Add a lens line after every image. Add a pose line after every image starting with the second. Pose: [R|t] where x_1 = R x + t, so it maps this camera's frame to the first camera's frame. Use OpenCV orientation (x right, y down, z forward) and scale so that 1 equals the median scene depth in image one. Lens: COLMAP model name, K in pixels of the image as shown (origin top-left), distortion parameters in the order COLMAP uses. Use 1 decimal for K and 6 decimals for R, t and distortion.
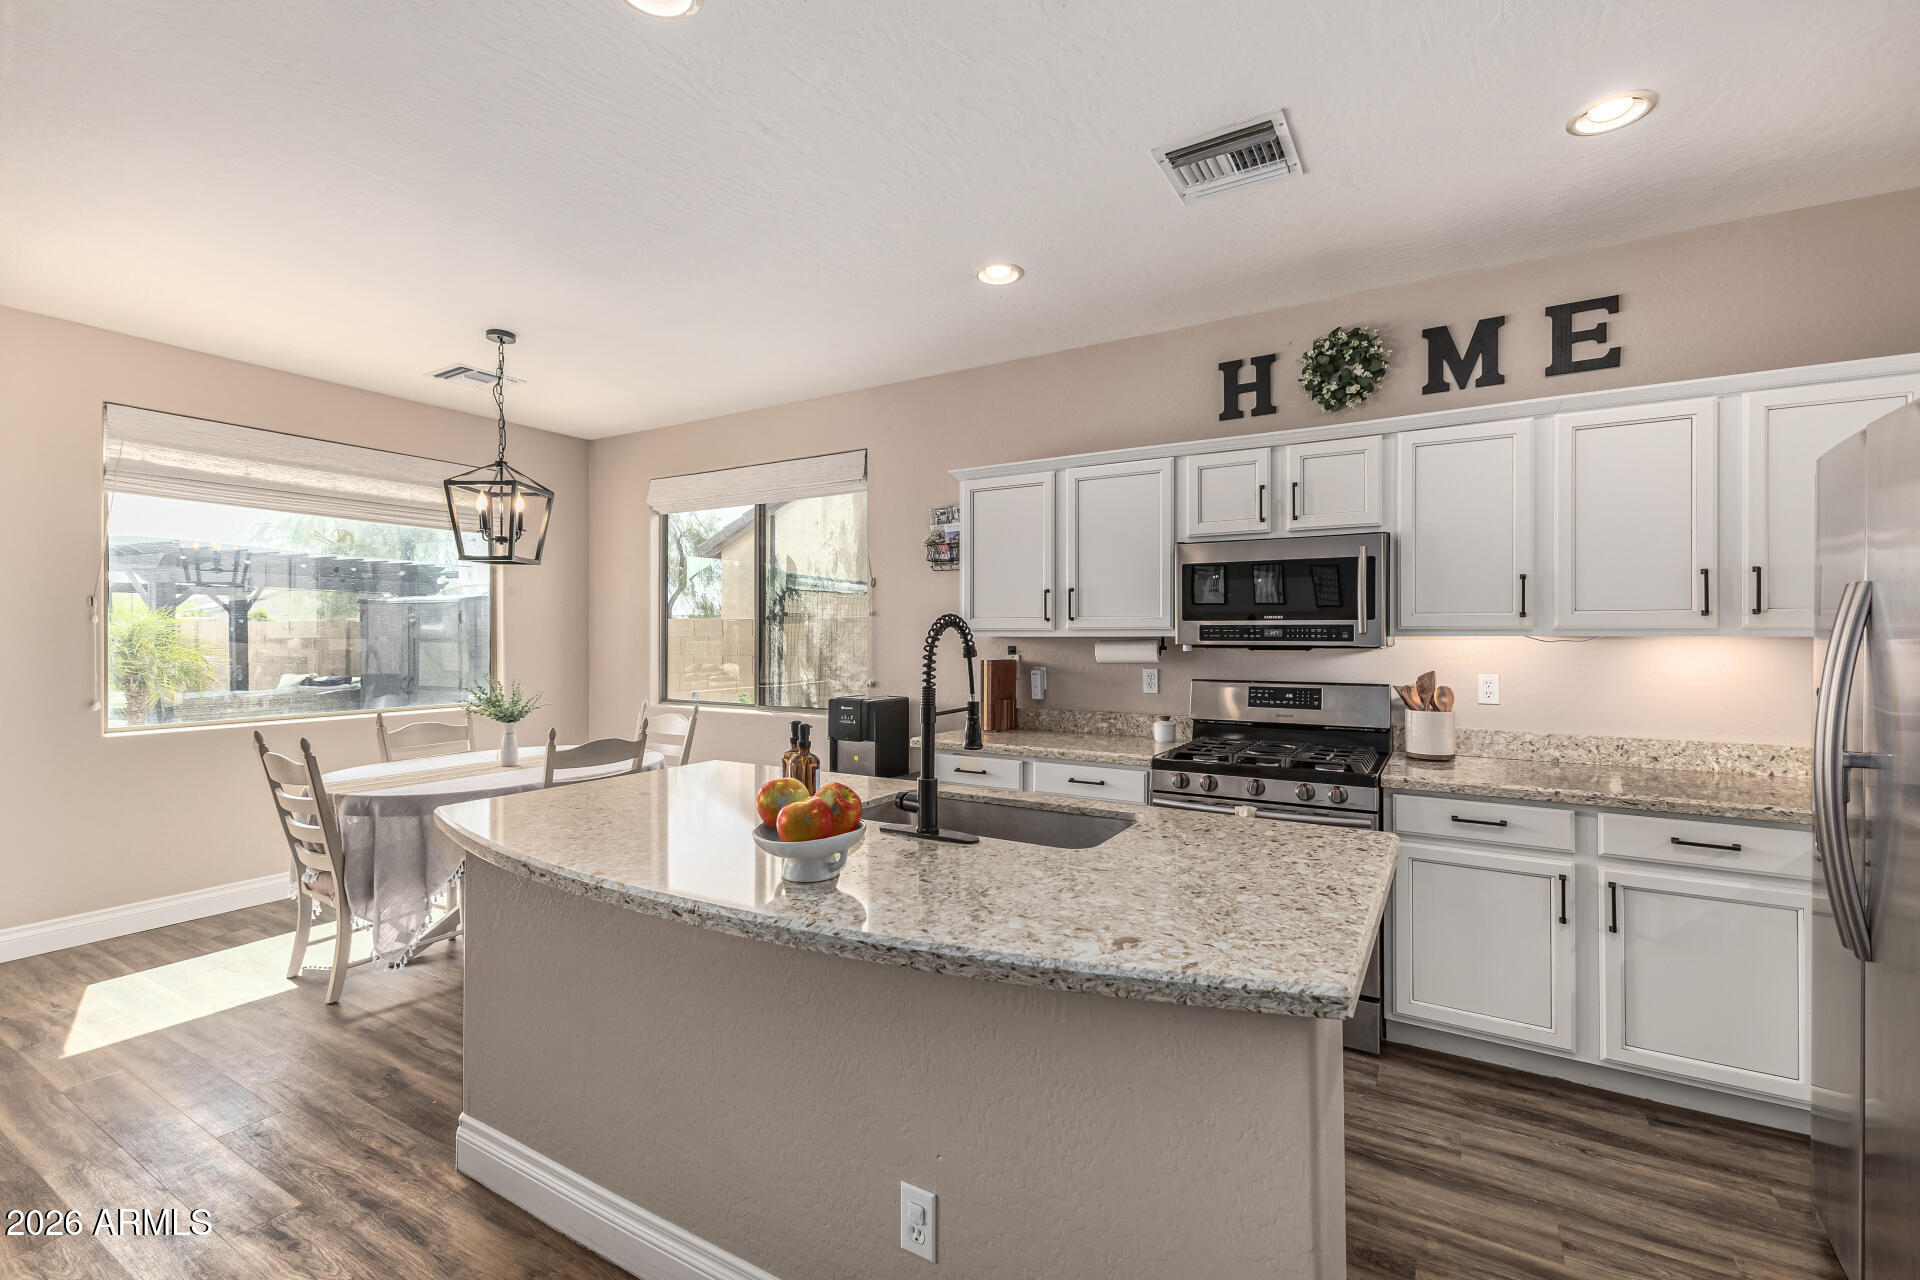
lens RADIAL K [[827.4, 0, 959.8], [0, 827.4, 633.4], [0, 0, 1]] dist [0.014722, -0.005393]
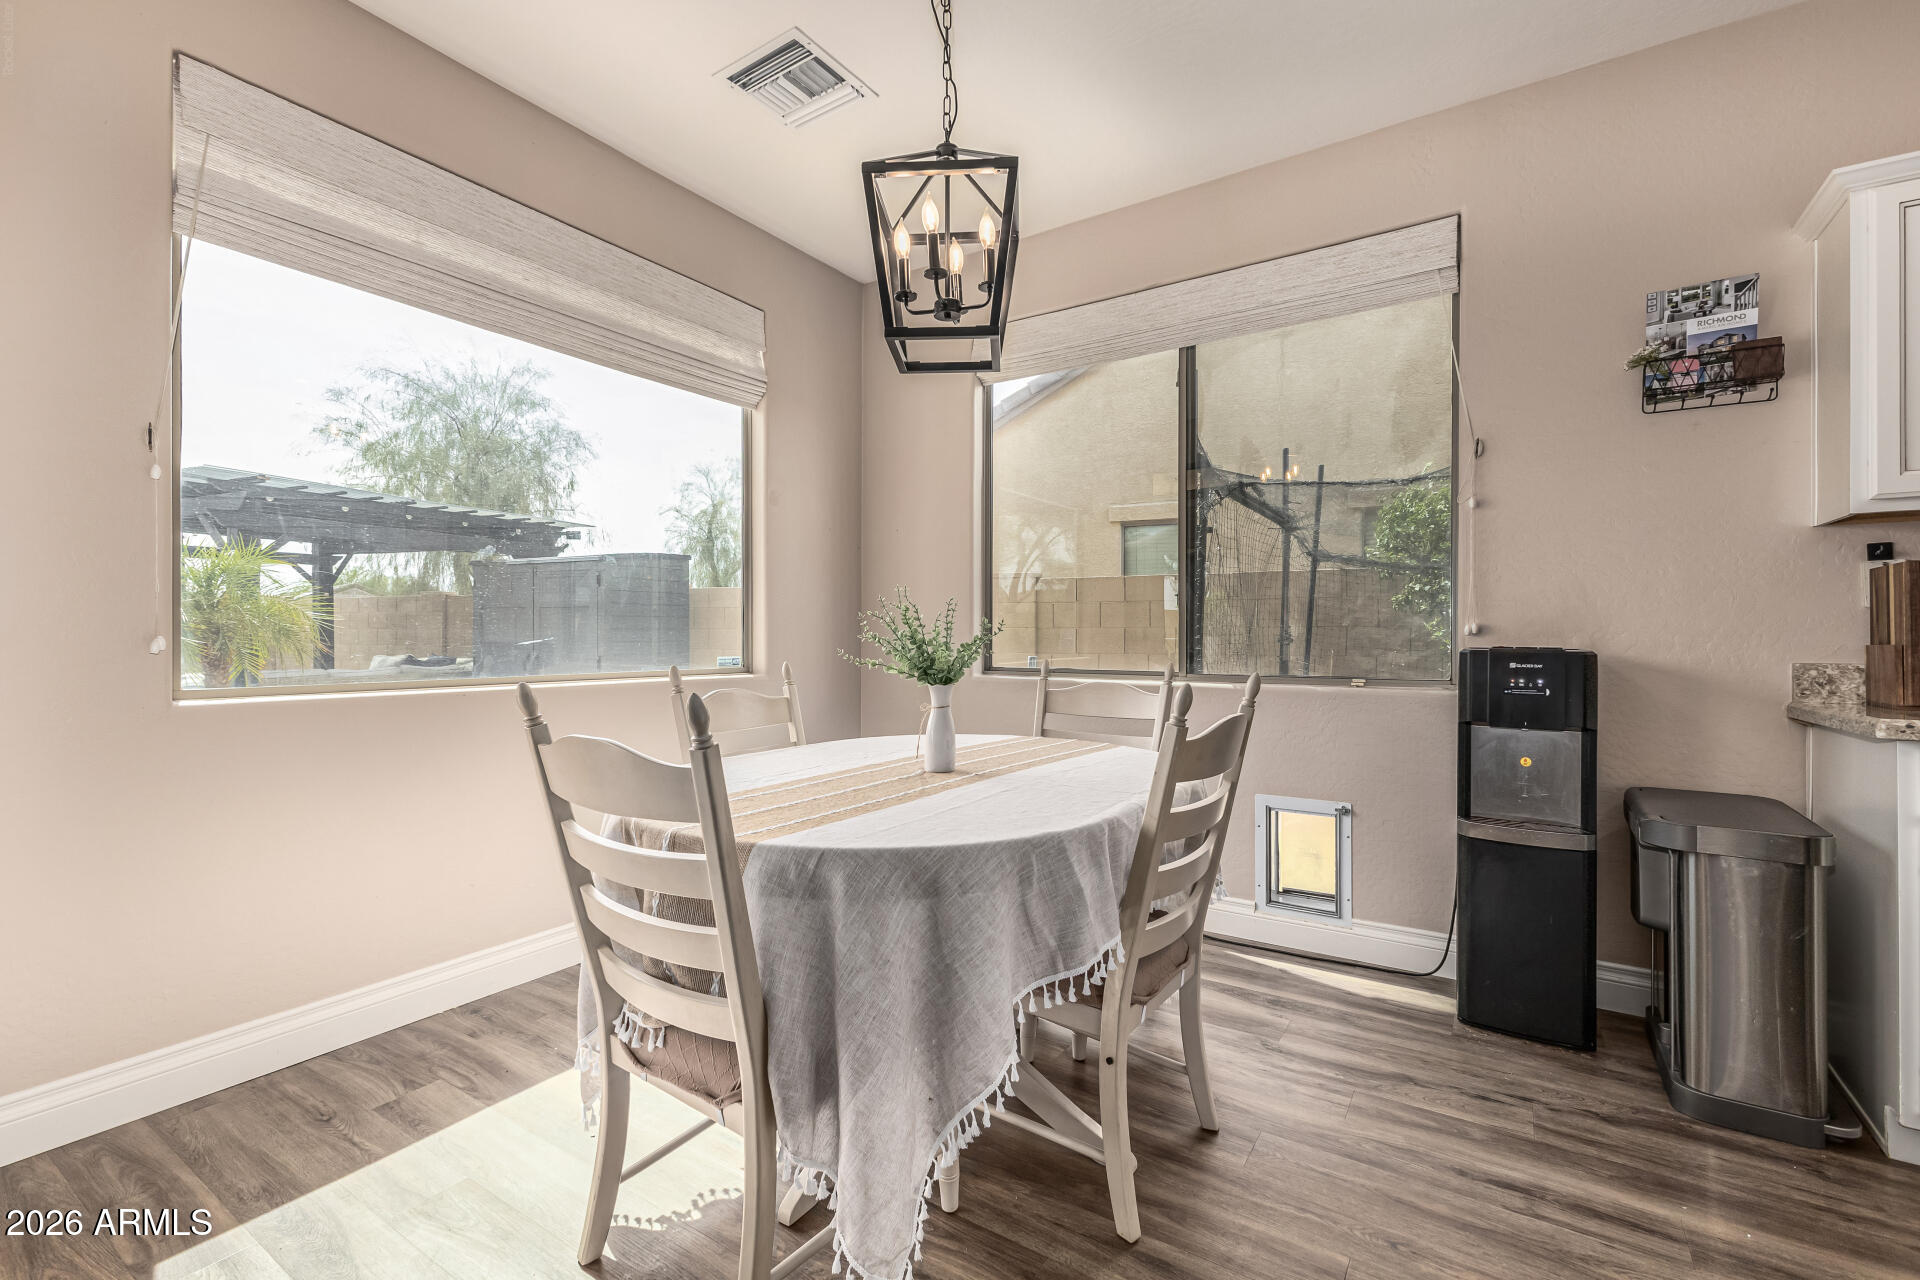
lens RADIAL K [[827.4, 0, 959.8], [0, 827.4, 633.4], [0, 0, 1]] dist [0.014722, -0.005393]
pose [[0.999100, 0.001123, -0.042406, -0.601416], [-0.001169, 0.999999, -0.001062, 0.090538], [0.042405, 0.001111, 0.999100, 0.587870]]
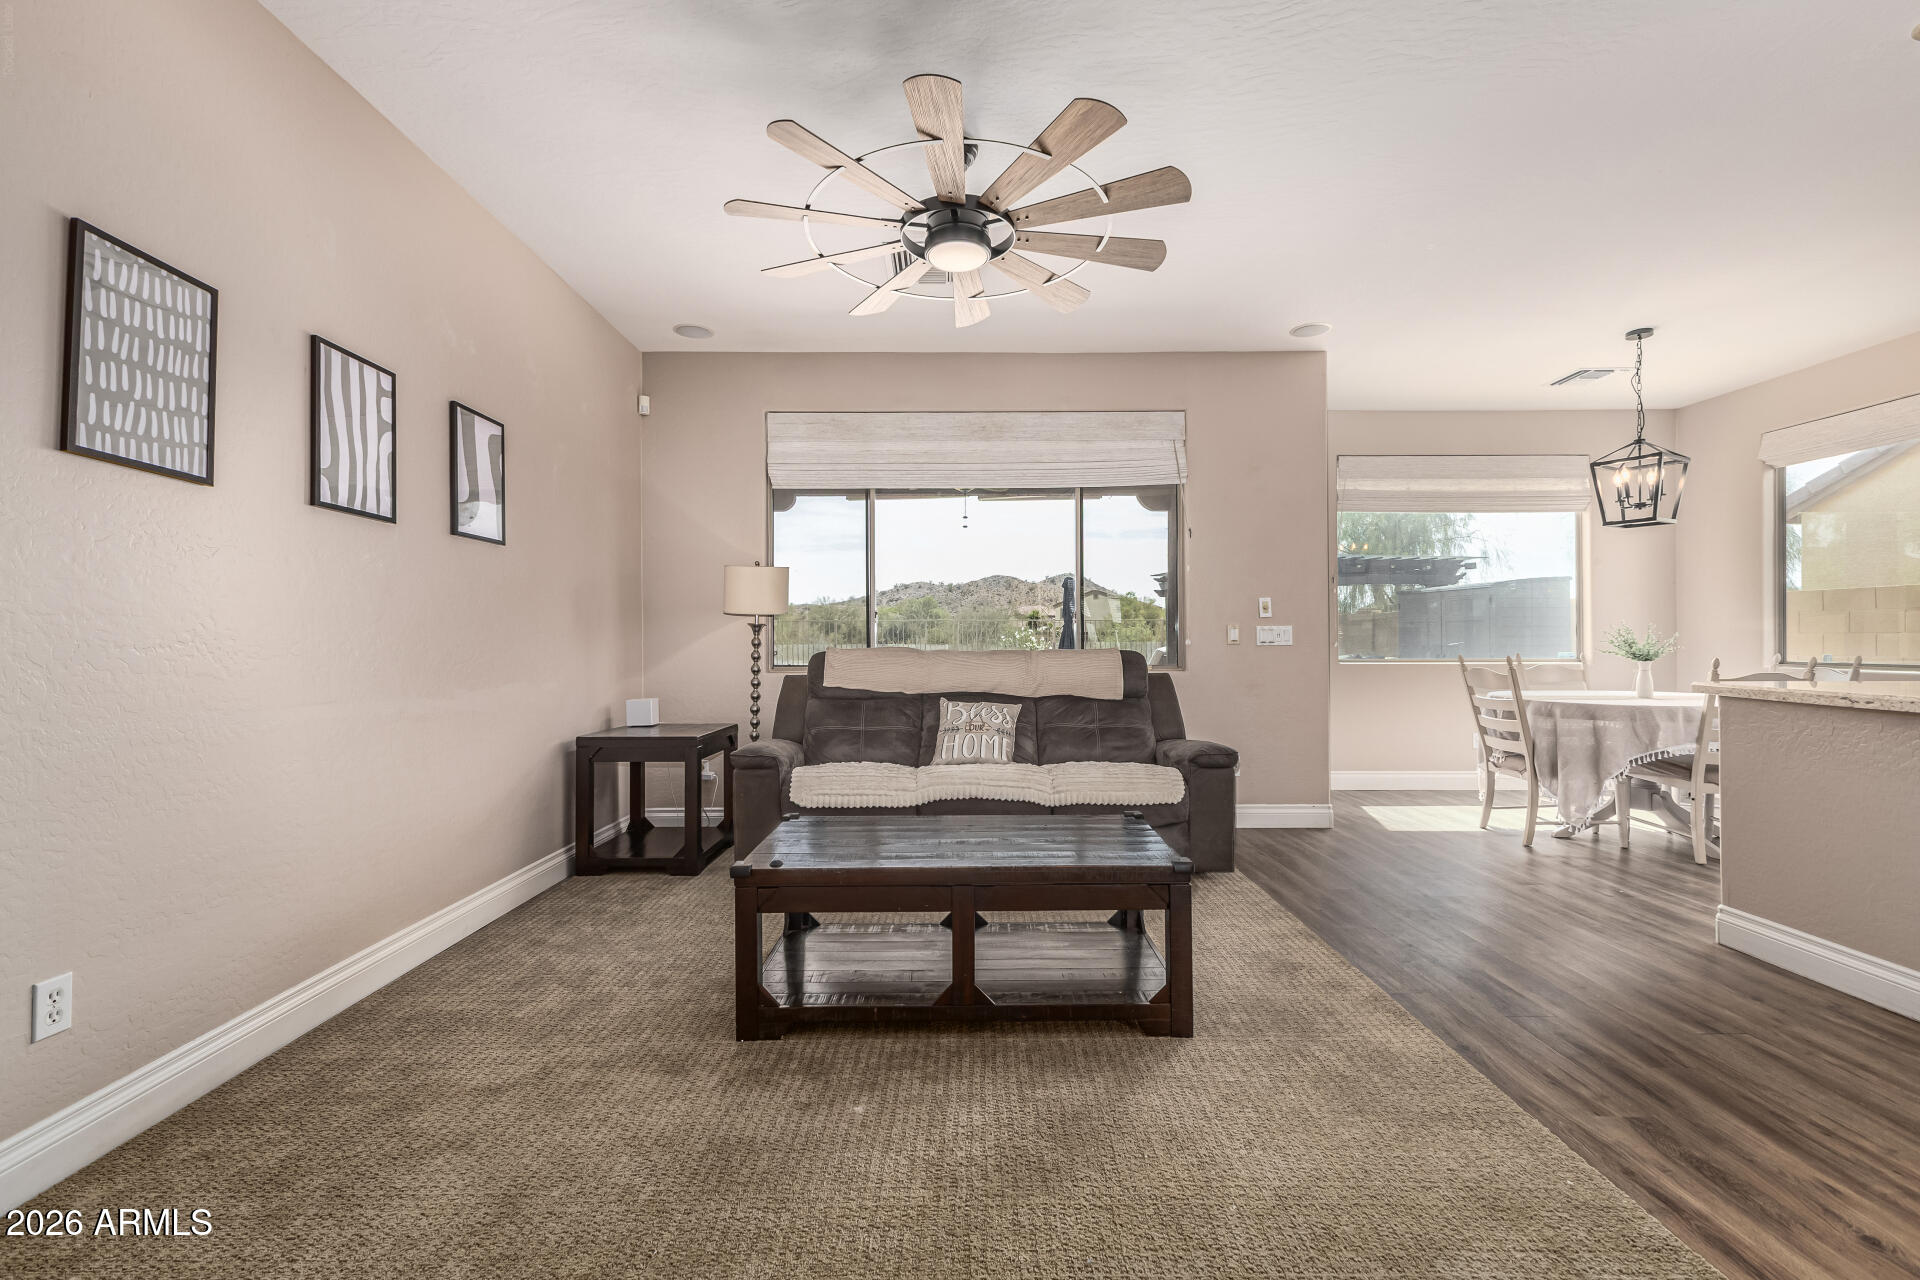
lens RADIAL K [[823.2, 0, 960.0], [0, 823.2, 640.0], [0, 0, 1]] dist [0.014905, -0.004549]
pose [[0.515360, -0.004805, -0.856960, -0.043525], [0.005002, 0.999984, -0.002599, 0.088596], [0.856959, -0.002947, 0.515376, -0.507741]]
